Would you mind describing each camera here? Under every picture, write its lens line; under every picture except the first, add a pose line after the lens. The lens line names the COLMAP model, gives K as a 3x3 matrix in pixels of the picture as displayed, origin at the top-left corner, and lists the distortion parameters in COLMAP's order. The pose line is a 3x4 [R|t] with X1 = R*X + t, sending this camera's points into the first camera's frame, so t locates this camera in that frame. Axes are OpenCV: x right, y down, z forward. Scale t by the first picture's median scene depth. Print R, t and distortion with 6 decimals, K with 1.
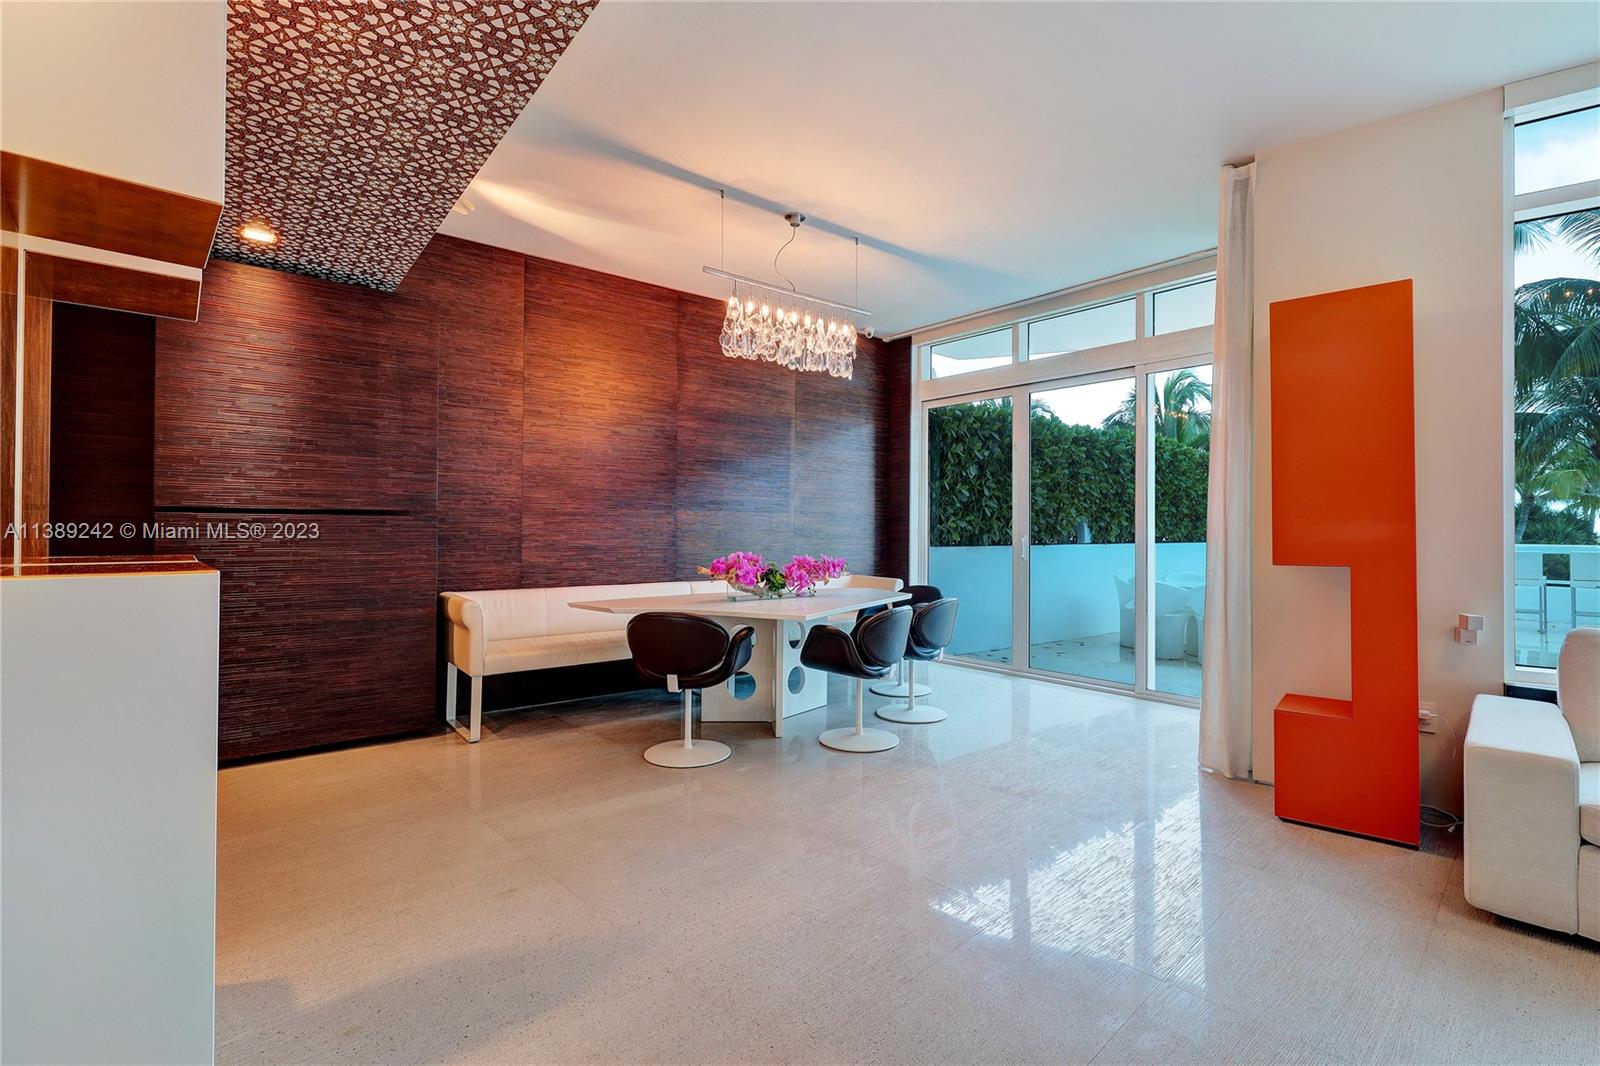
lens RADIAL K [[728.3, 0, 802.5], [0, 728.3, 525.4], [0, 0, 1]] dist [-0.012451, -0.000194]
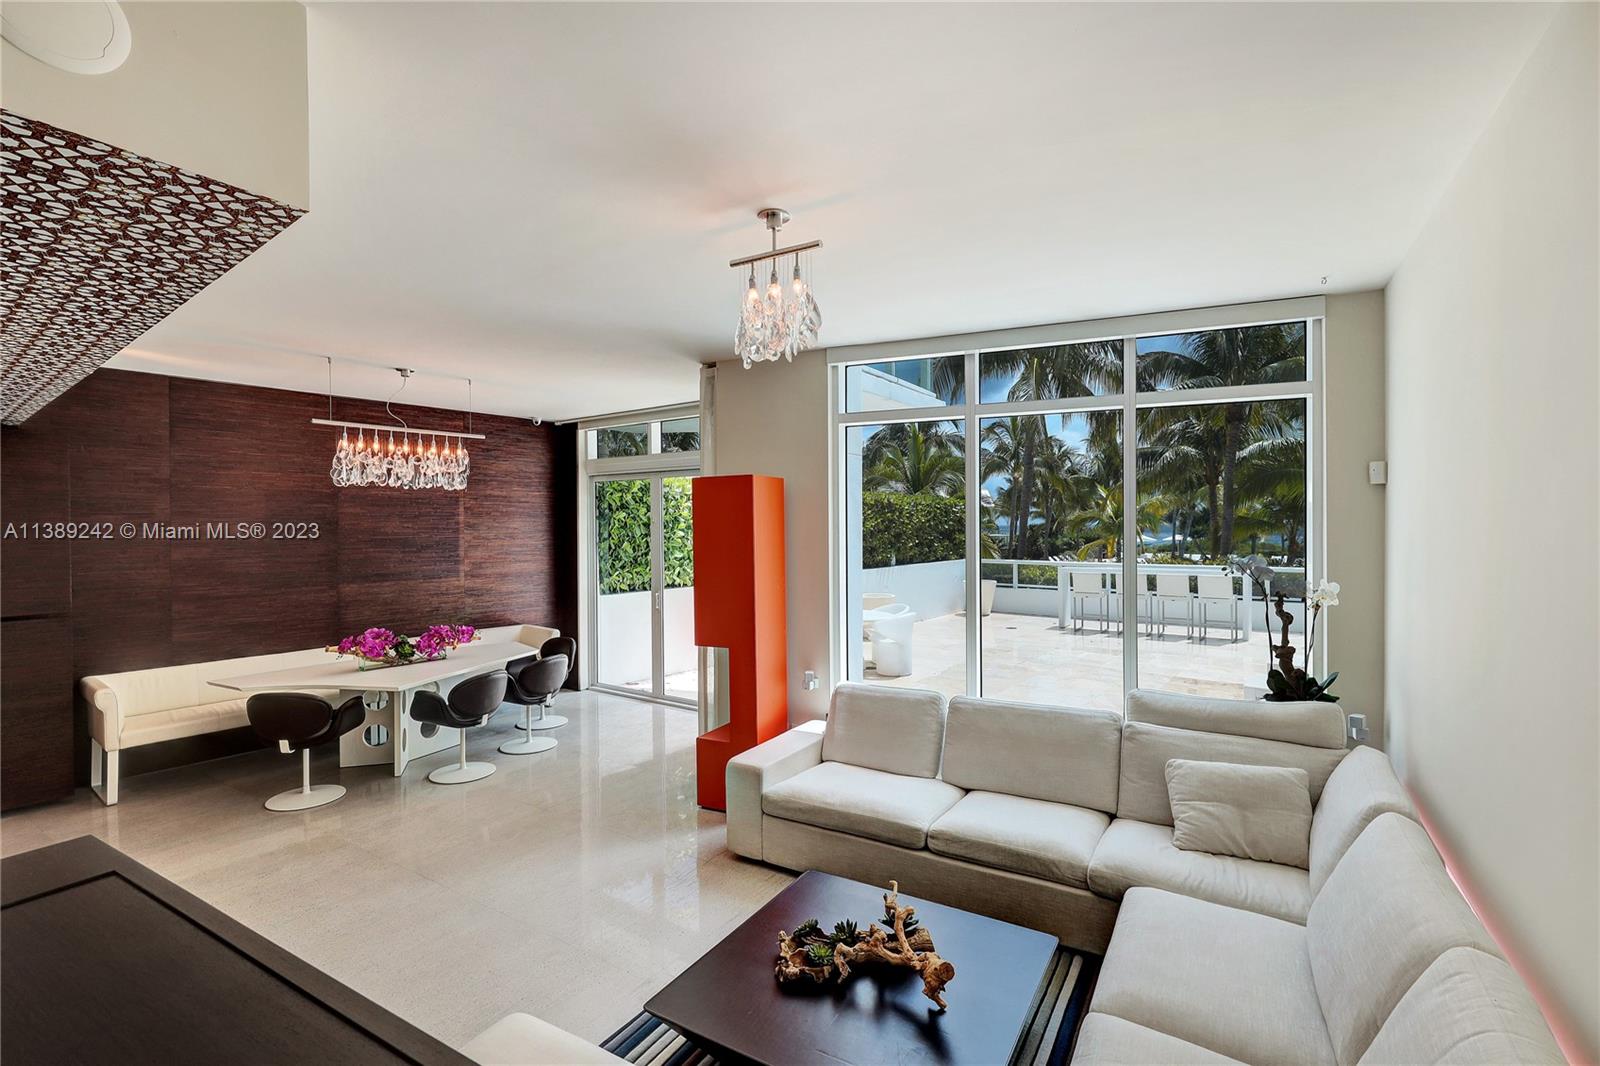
lens RADIAL K [[727.5, 0, 805.5], [0, 727.5, 529.3], [0, 0, 1]] dist [0.001513, -0.000499]
pose [[0.973075, -0.013140, 0.230116, 0.354095], [0.009651, 0.999821, 0.016282, -0.149142], [-0.230288, -0.013623, 0.973027, -0.386092]]
